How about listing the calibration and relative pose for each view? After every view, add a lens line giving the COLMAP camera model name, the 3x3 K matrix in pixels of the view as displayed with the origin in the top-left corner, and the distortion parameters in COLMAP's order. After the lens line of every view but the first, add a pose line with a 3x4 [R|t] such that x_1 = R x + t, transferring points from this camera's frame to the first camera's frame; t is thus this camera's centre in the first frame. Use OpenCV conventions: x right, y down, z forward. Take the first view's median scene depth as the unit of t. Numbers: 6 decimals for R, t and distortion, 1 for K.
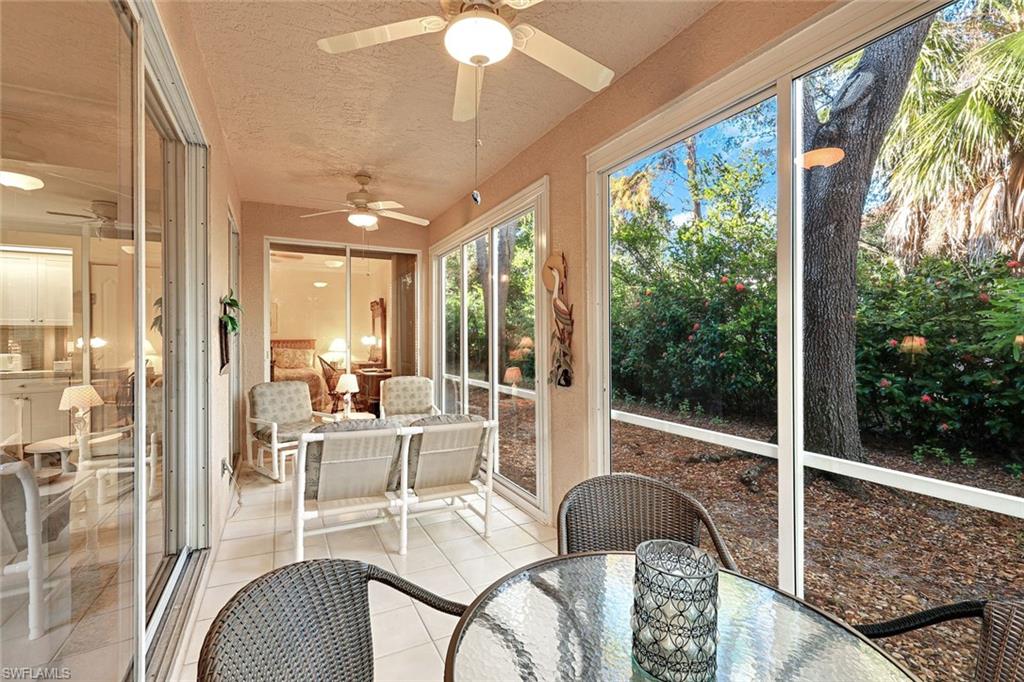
lens RADIAL K [[448.2, 0, 508.8], [0, 448.2, 339.1], [0, 0, 1]] dist [-0.000461, 0.000004]
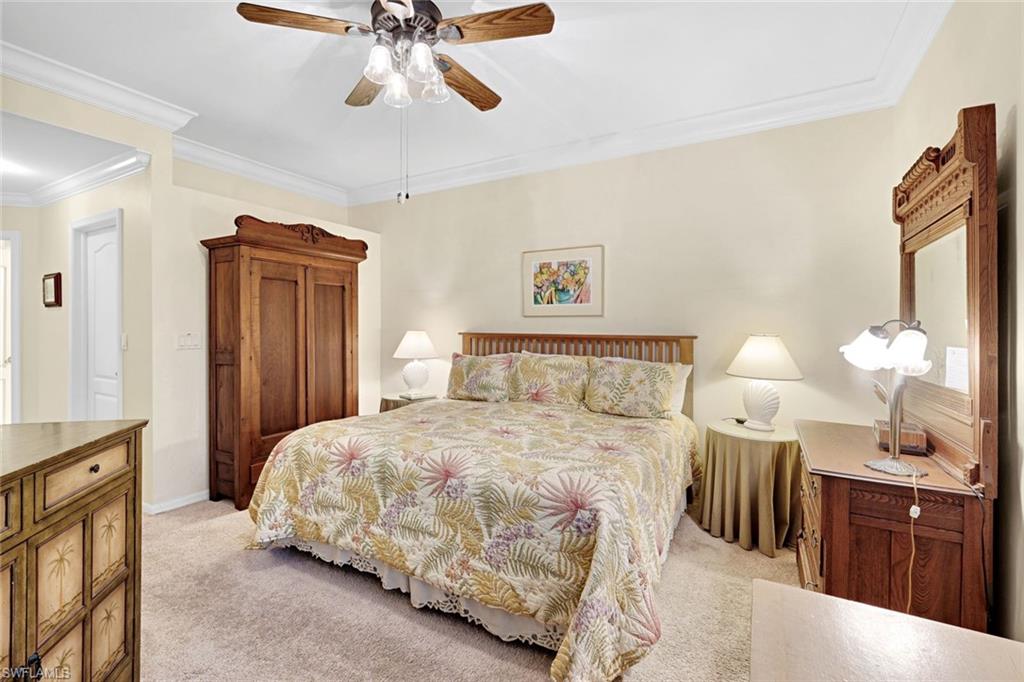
lens RADIAL K [[448.2, 0, 520.0], [0, 448.2, 325.9], [0, 0, 1]] dist [-0.000461, 0.000004]
pose [[0.557562, 0.005733, -0.830115, -0.368567], [-0.010645, 0.999943, -0.000245, -0.008669], [0.830067, 0.008973, 0.557592, 1.169466]]
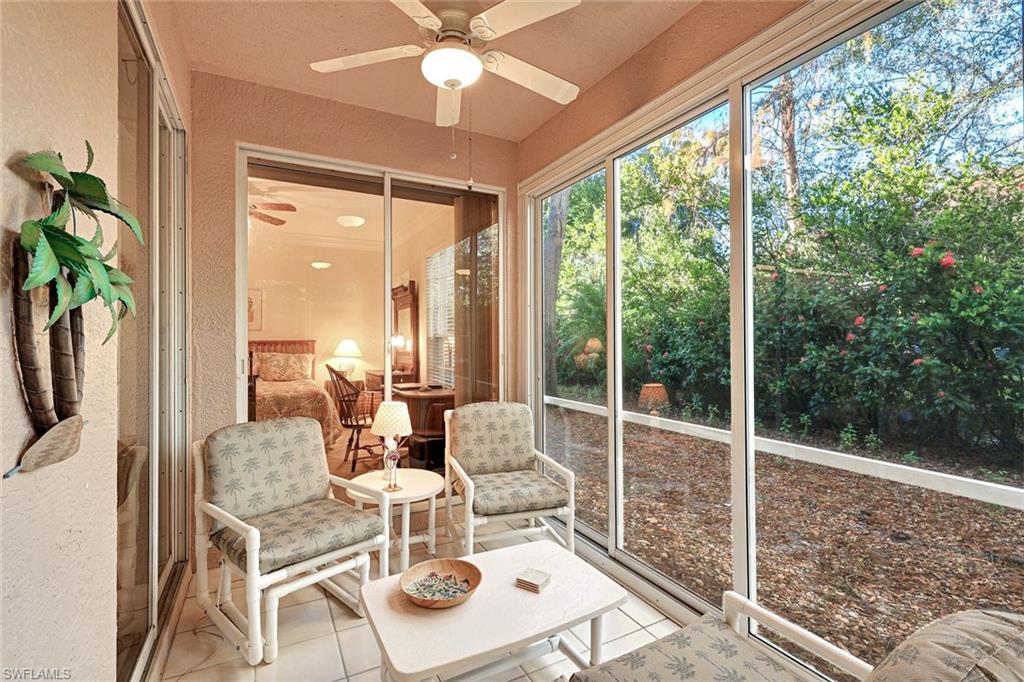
lens RADIAL K [[464.5, 0, 513.8], [0, 464.5, 339.3], [0, 0, 1]] dist [0.009416, -0.000018]
pose [[0.999826, -0.001542, 0.018568, -0.213736], [0.001609, 0.999992, -0.003643, 0.004511], [-0.018562, 0.003673, 0.999821, 0.415764]]
